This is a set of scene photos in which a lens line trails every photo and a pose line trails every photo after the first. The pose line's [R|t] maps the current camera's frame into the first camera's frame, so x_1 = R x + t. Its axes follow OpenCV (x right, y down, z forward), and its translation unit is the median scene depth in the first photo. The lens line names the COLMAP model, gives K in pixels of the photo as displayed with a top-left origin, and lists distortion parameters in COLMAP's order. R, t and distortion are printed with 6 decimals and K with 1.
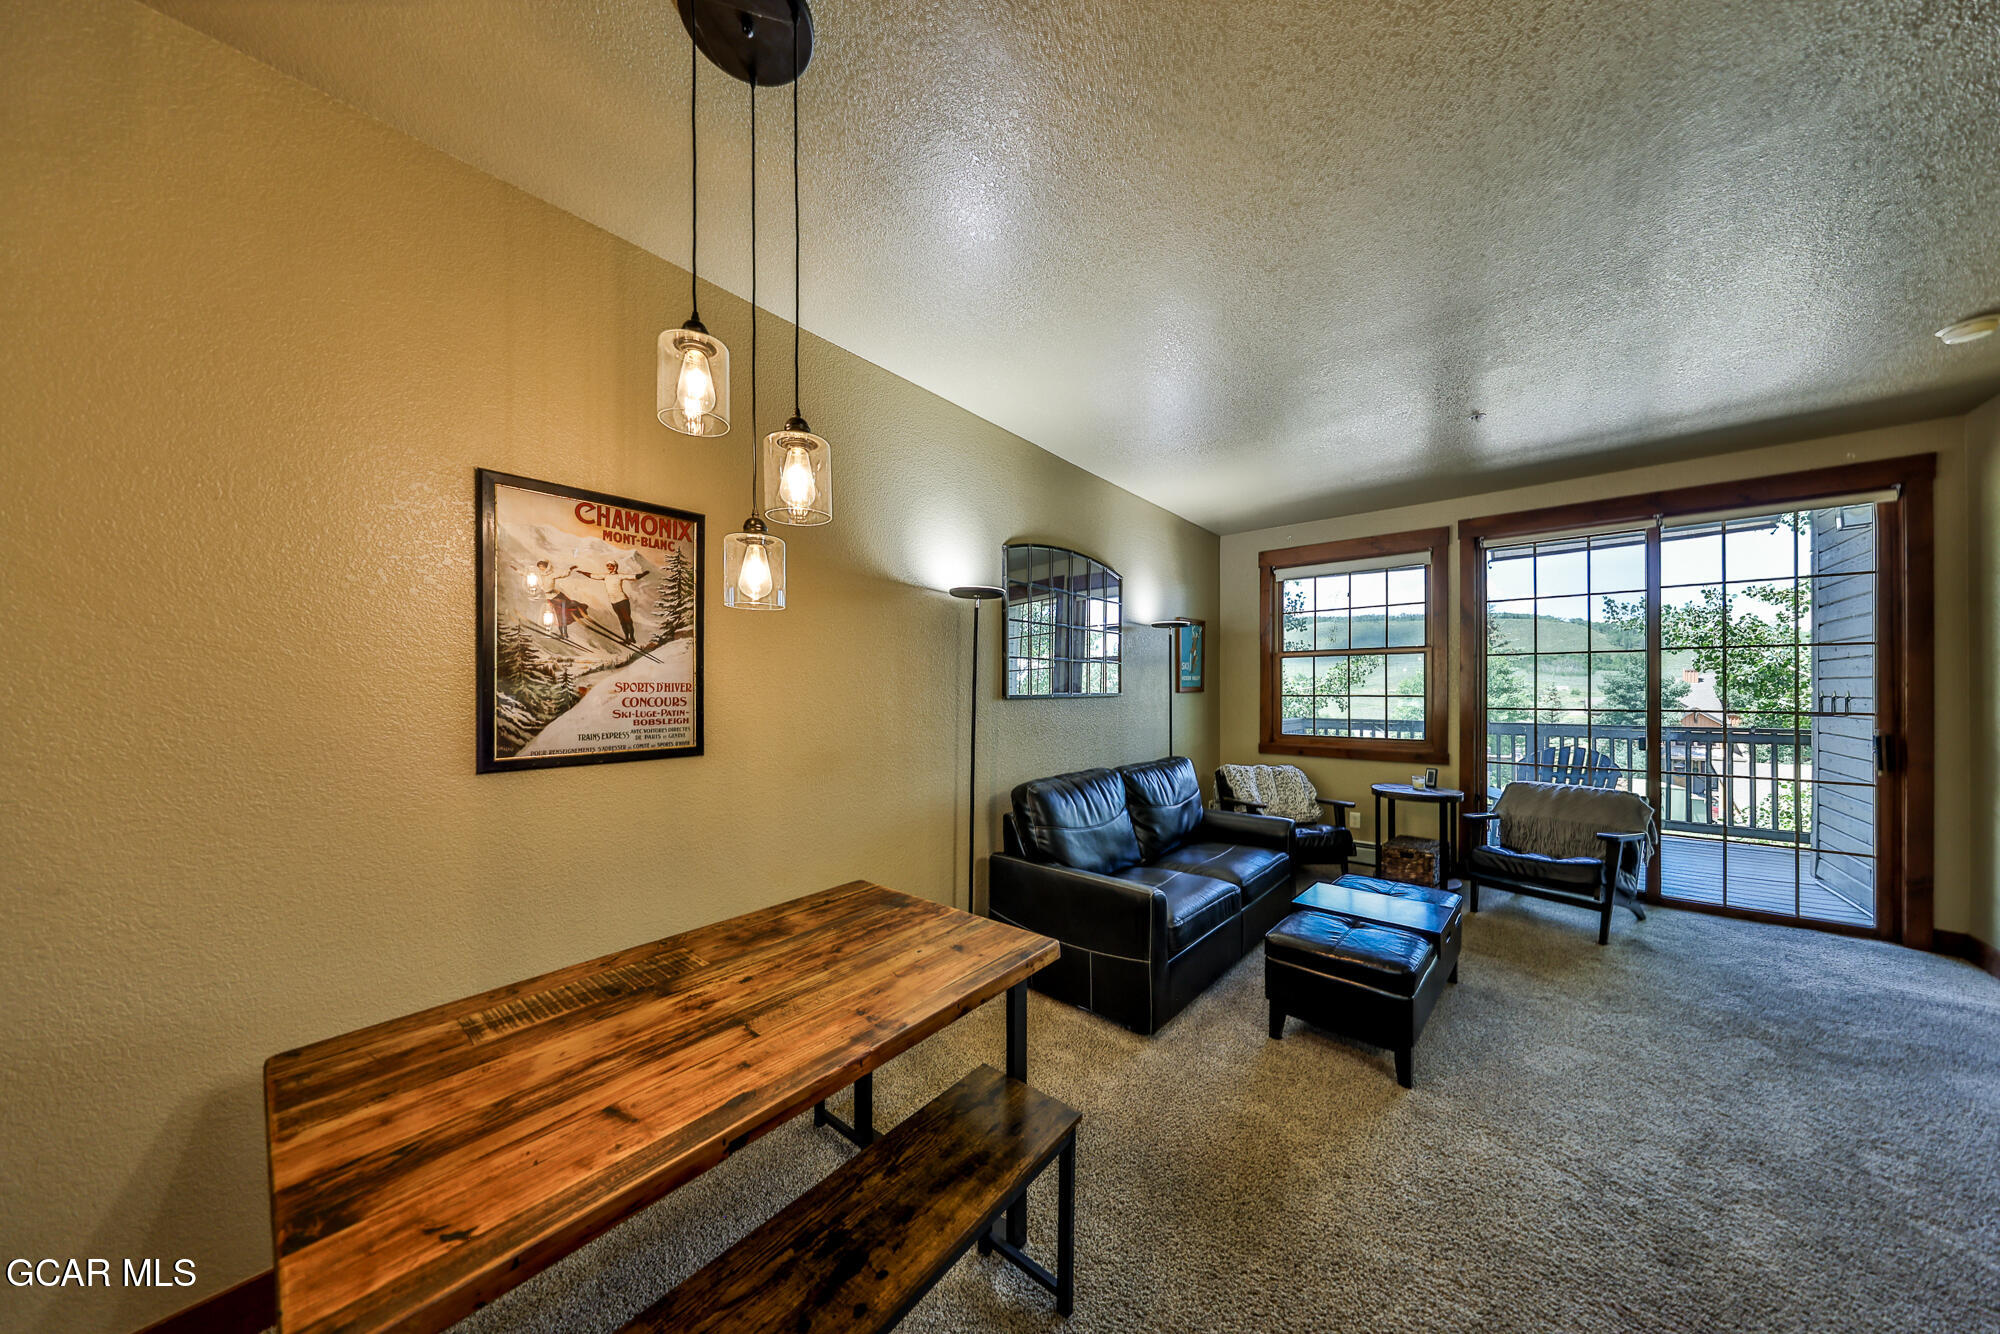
lens RADIAL K [[621.3, 0, 1000.8], [0, 621.3, 690.0], [0, 0, 1]] dist [-0.000820, -0.000040]
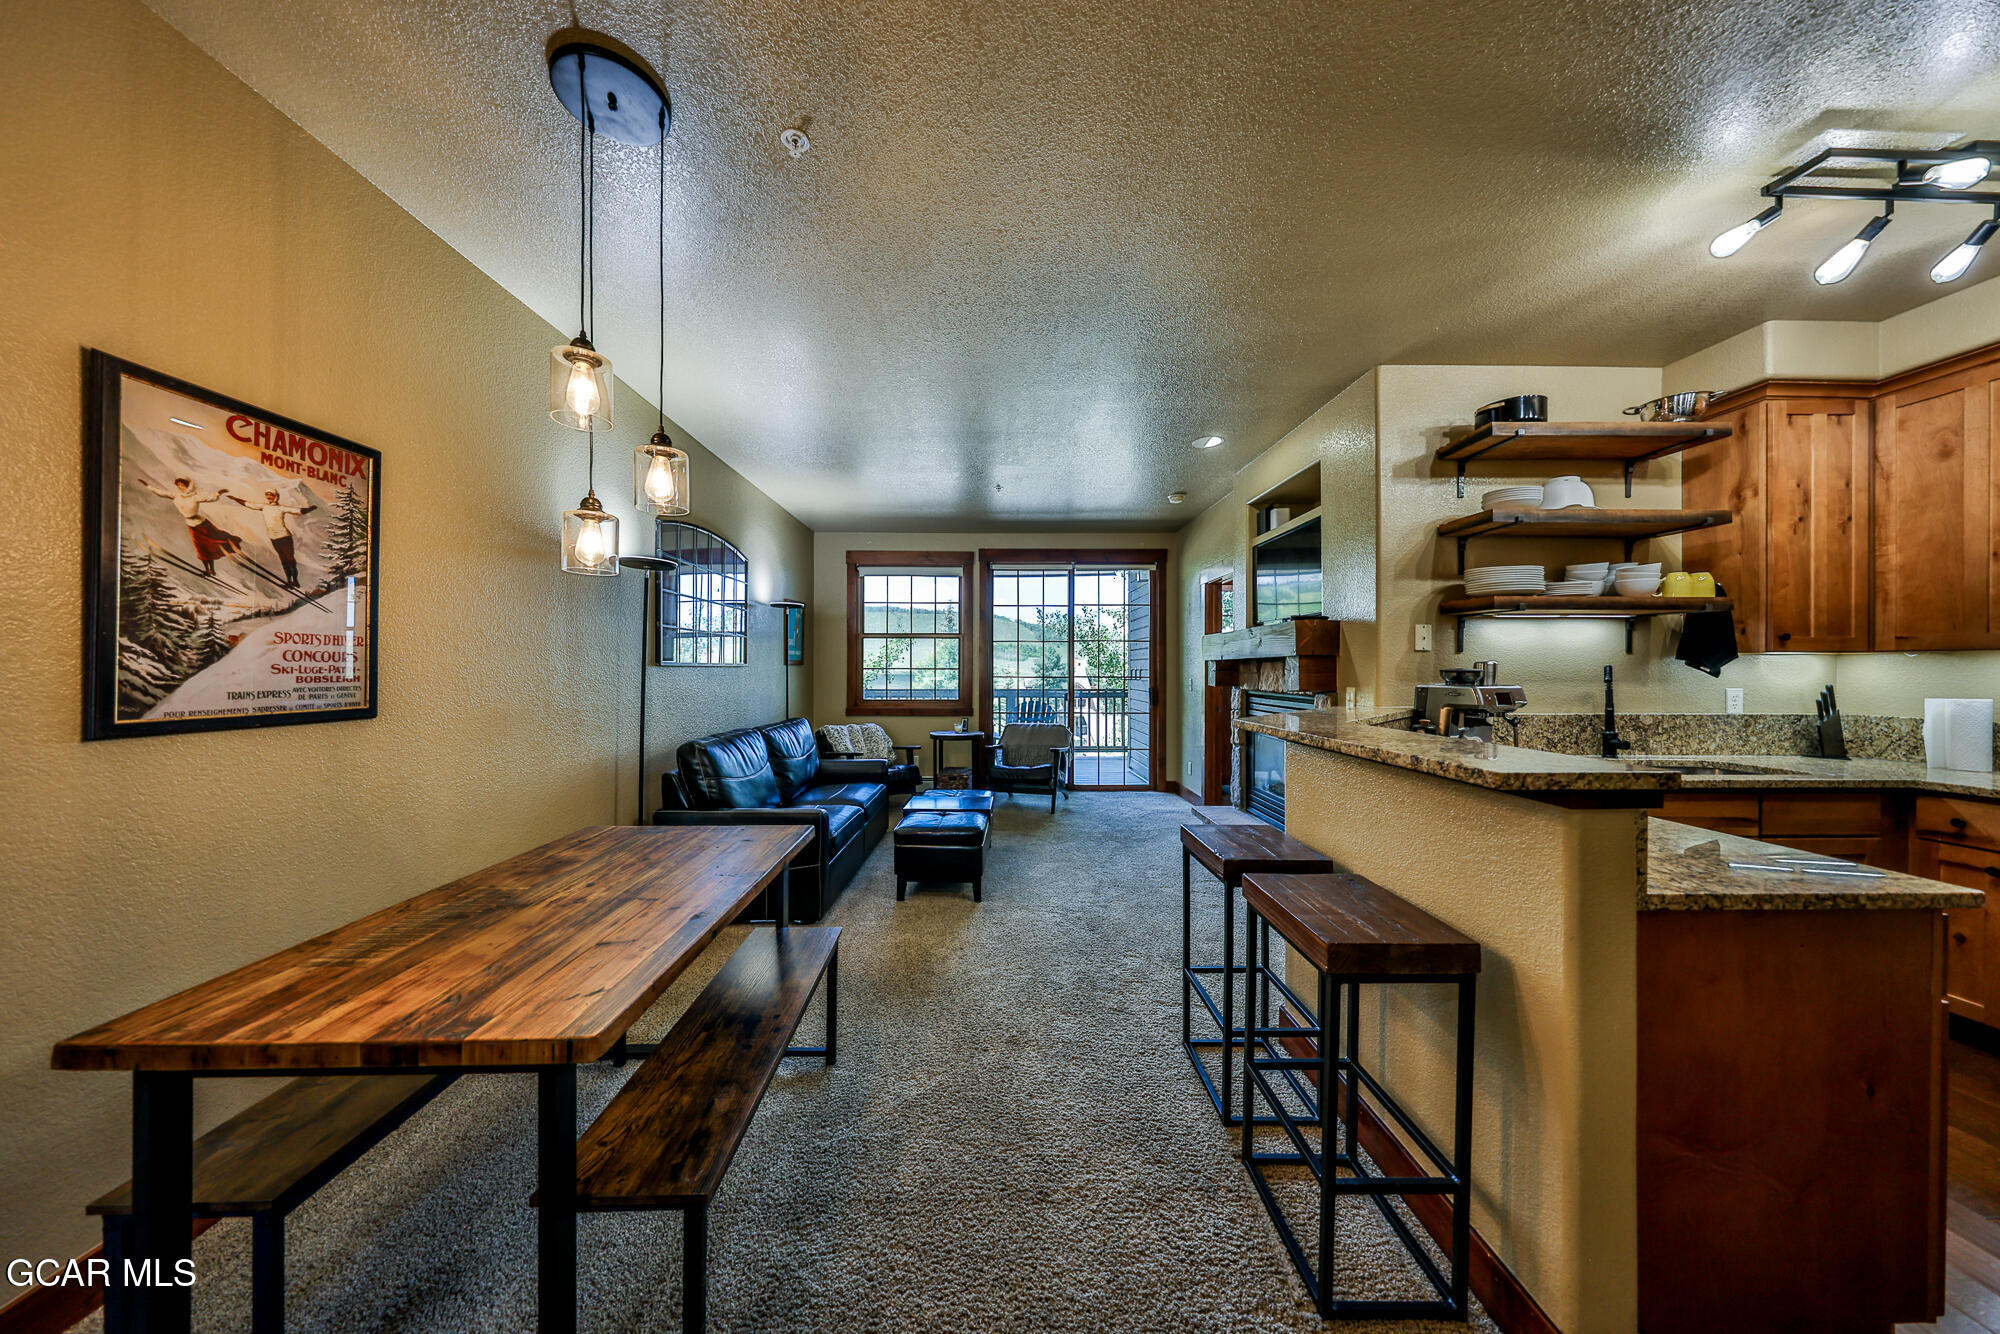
lens RADIAL K [[621.3, 0, 987.4], [0, 621.3, 671.4], [0, 0, 1]] dist [-0.000820, -0.000040]
pose [[0.762409, 0.002958, 0.647088, -0.259683], [-0.003225, 0.999995, -0.000773, 0.023956], [-0.647087, -0.001497, 0.762415, -0.172677]]
